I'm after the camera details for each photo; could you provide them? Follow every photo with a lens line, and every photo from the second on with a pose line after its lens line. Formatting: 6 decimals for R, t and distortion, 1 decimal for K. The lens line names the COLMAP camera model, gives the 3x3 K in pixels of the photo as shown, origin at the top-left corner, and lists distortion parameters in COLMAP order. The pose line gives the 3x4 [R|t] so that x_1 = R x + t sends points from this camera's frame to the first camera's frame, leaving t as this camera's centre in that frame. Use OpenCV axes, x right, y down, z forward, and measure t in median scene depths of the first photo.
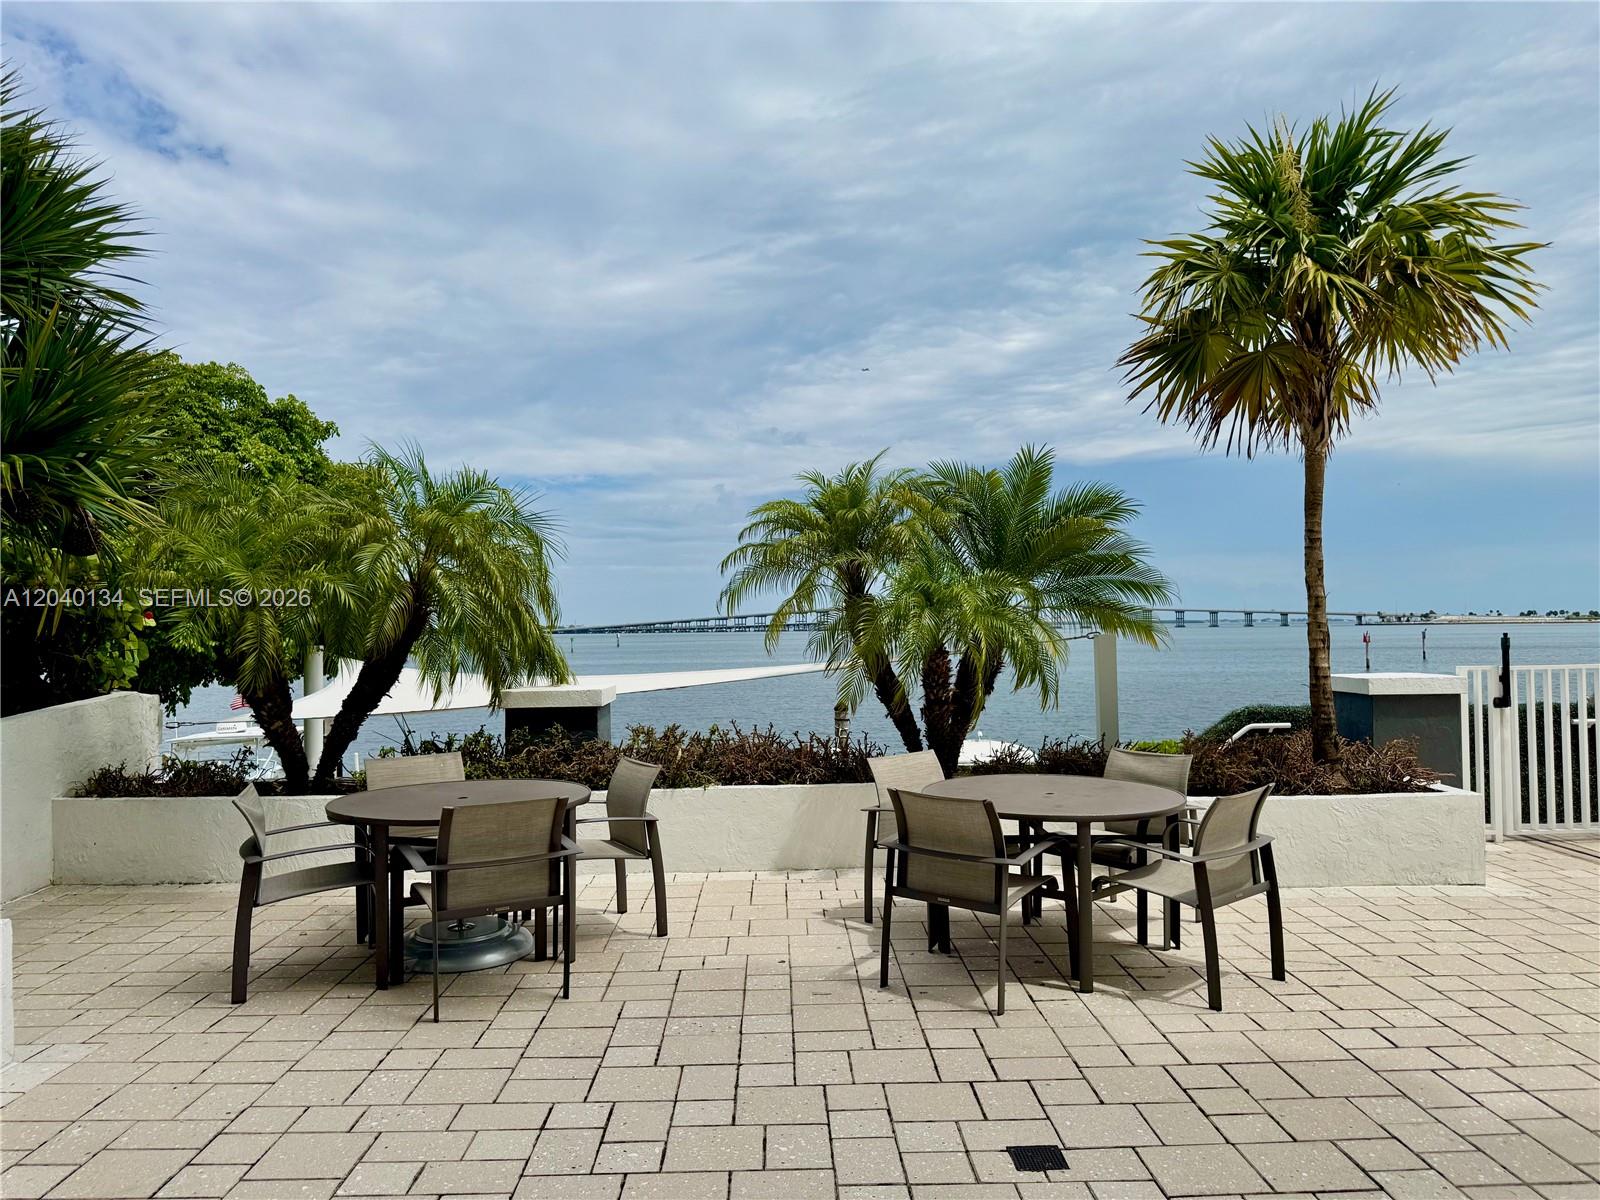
lens RADIAL K [[1141.7, 0, 800.0], [0, 1141.7, 600.0], [0, 0, 1]] dist [0.005774, -0.006962]
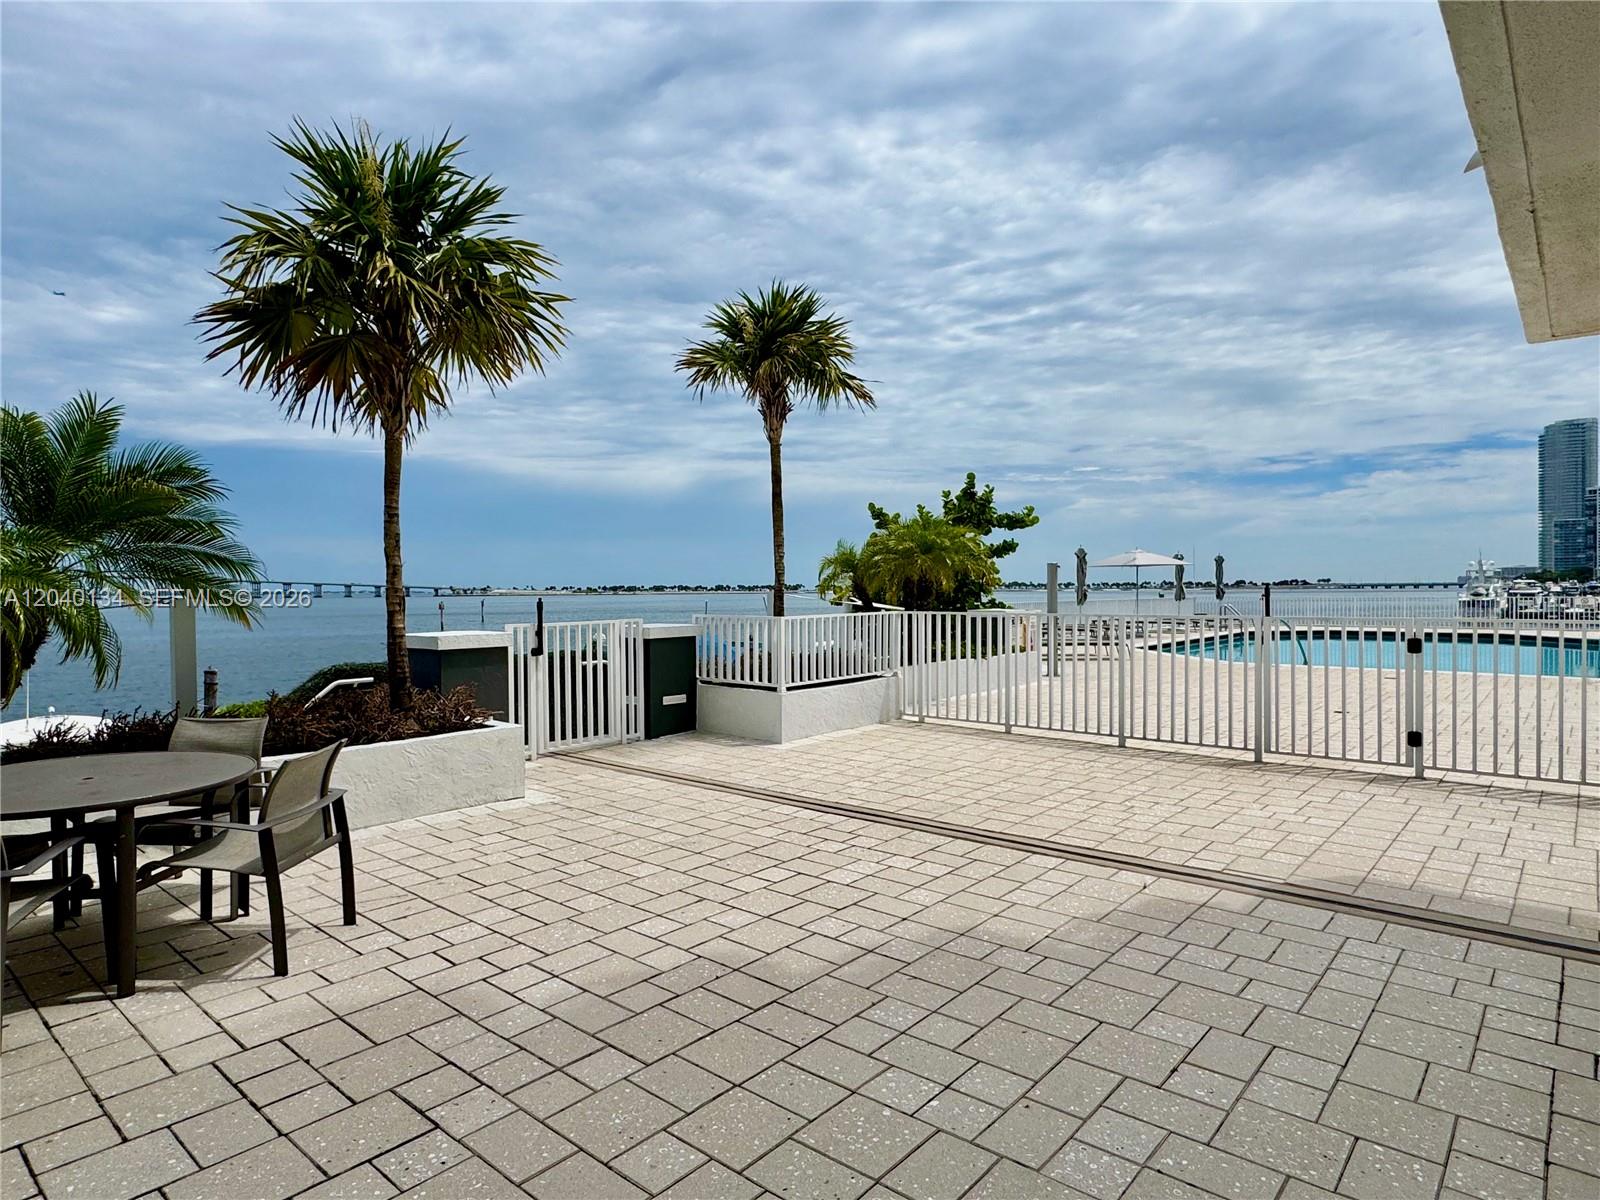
lens RADIAL K [[911.4, 0, 800.0], [0, 911.4, 600.0], [0, 0, 1]] dist [-0.006603, 0.002379]
pose [[0.671427, -0.001592, 0.741069, 0.058866], [-0.017555, 0.999683, 0.018053, 0.008558], [-0.740863, -0.025131, 0.671186, 0.105445]]
